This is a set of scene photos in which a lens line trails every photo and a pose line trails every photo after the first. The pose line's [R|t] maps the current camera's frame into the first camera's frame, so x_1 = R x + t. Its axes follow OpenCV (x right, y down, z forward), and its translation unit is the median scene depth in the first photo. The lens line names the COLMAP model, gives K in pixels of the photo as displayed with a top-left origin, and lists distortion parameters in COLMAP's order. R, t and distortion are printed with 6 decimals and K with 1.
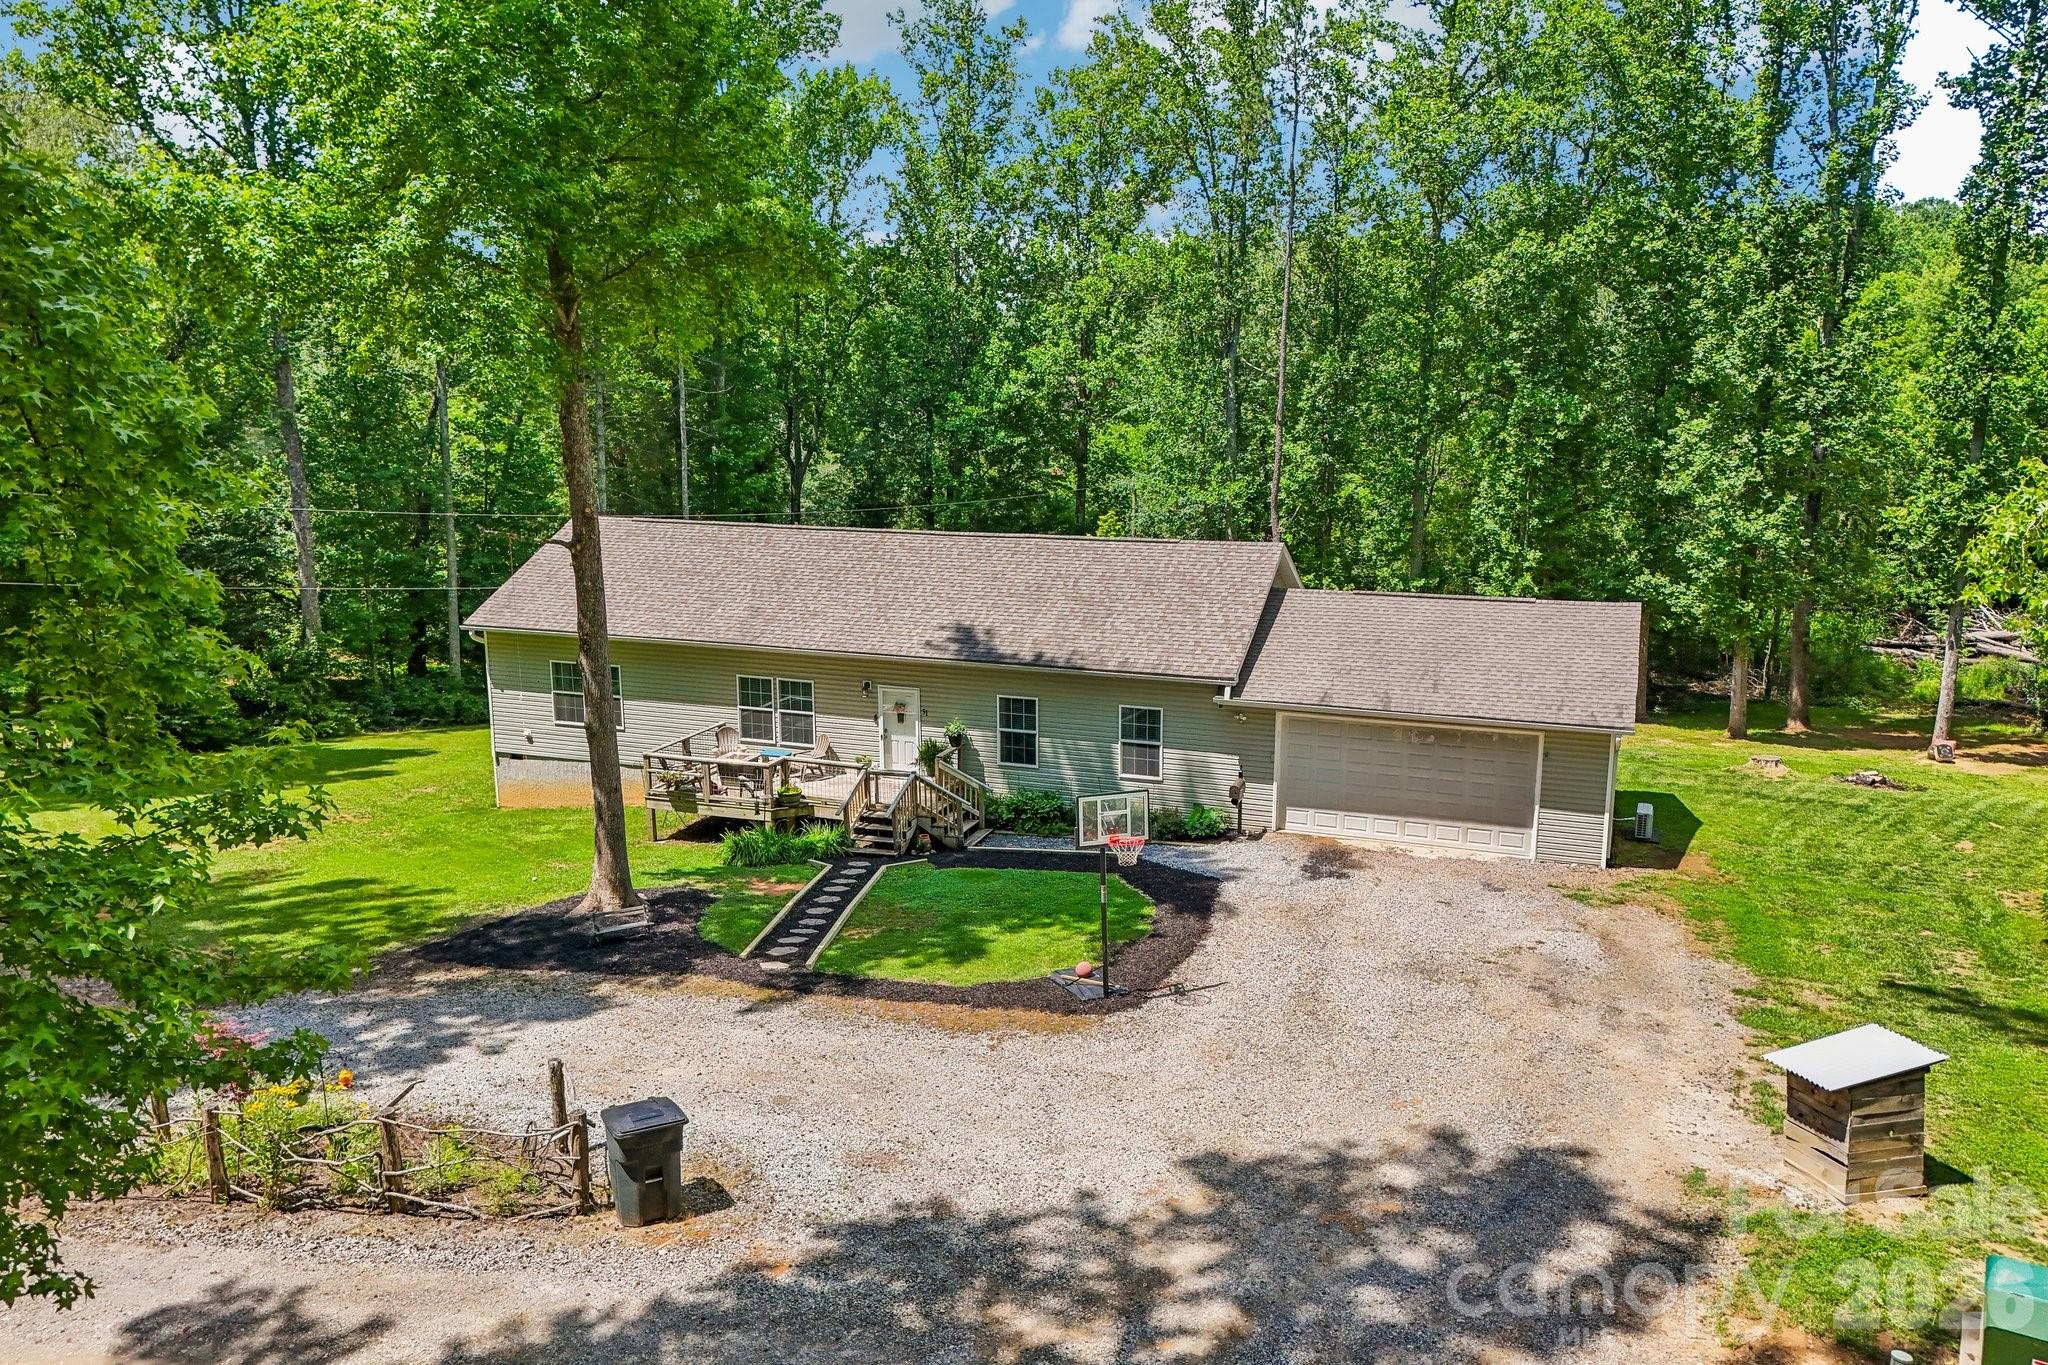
lens RADIAL K [[1459.6, 0, 1024.0], [0, 1459.6, 682.5], [0, 0, 1]] dist [0.136379, -0.282345]
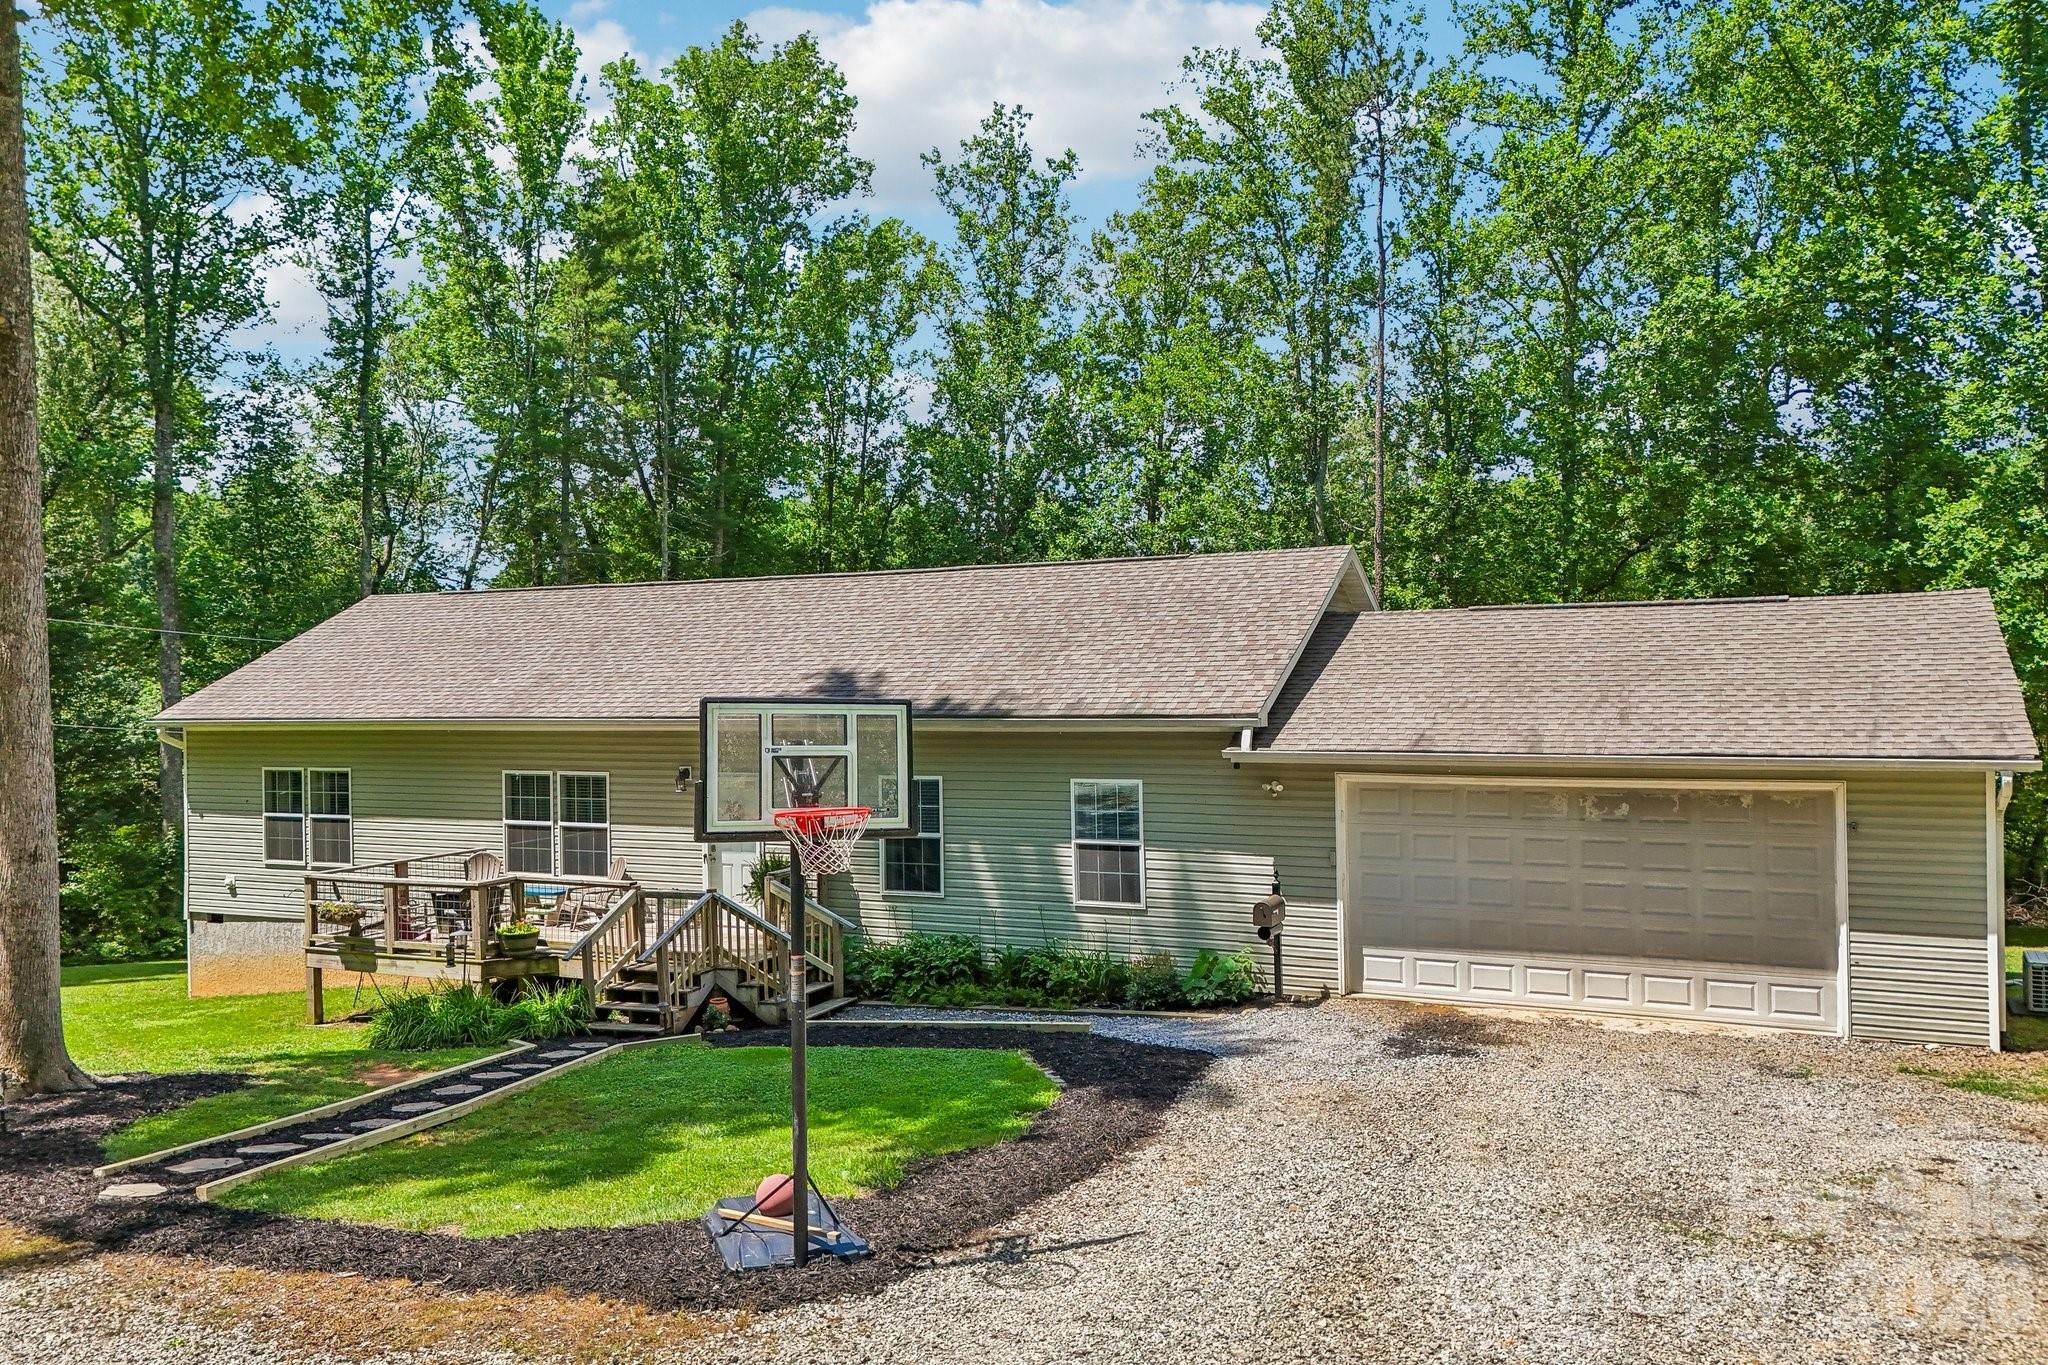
lens RADIAL K [[1503.1, 0, 1024.0], [0, 1503.1, 682.5], [0, 0, 1]] dist [0.065447, -0.065431]
pose [[0.996219, -0.012724, -0.085946, 0.098392], [-0.004745, 0.979772, -0.200062, 0.097360], [0.086753, 0.199713, 0.976007, 0.397701]]
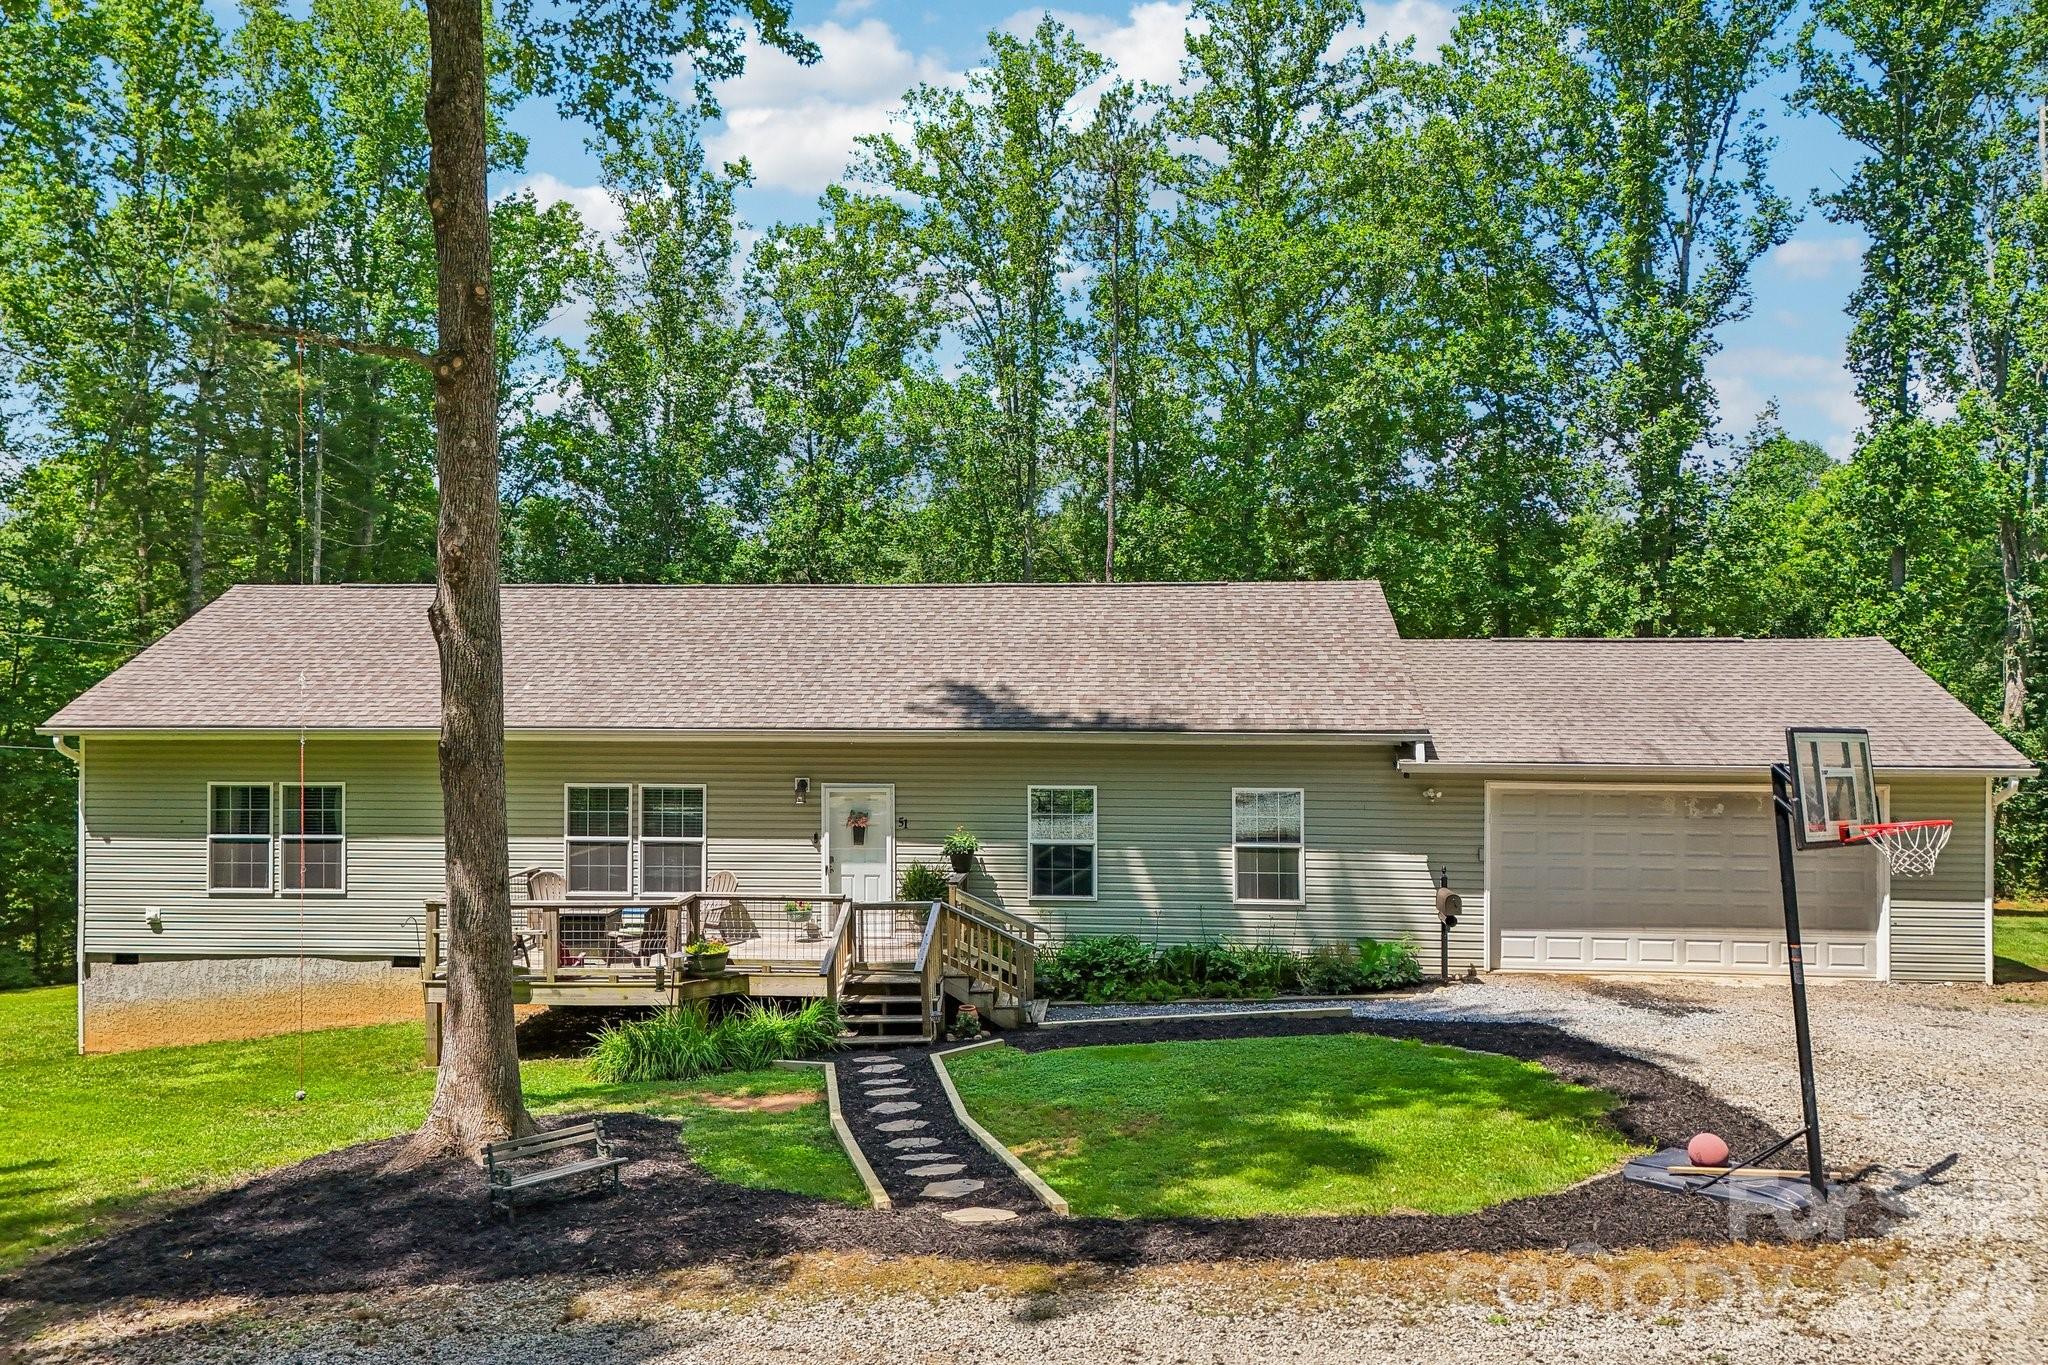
lens RADIAL K [[1482.0, 0, 1007.2], [0, 1482.0, 679.1], [0, 0, 1]] dist [0.062432, -0.054070]
pose [[0.962926, 0.003396, 0.269745, -0.204309], [0.051701, 0.979062, -0.196887, 0.090809], [-0.264766, 0.203534, 0.942588, 0.399747]]
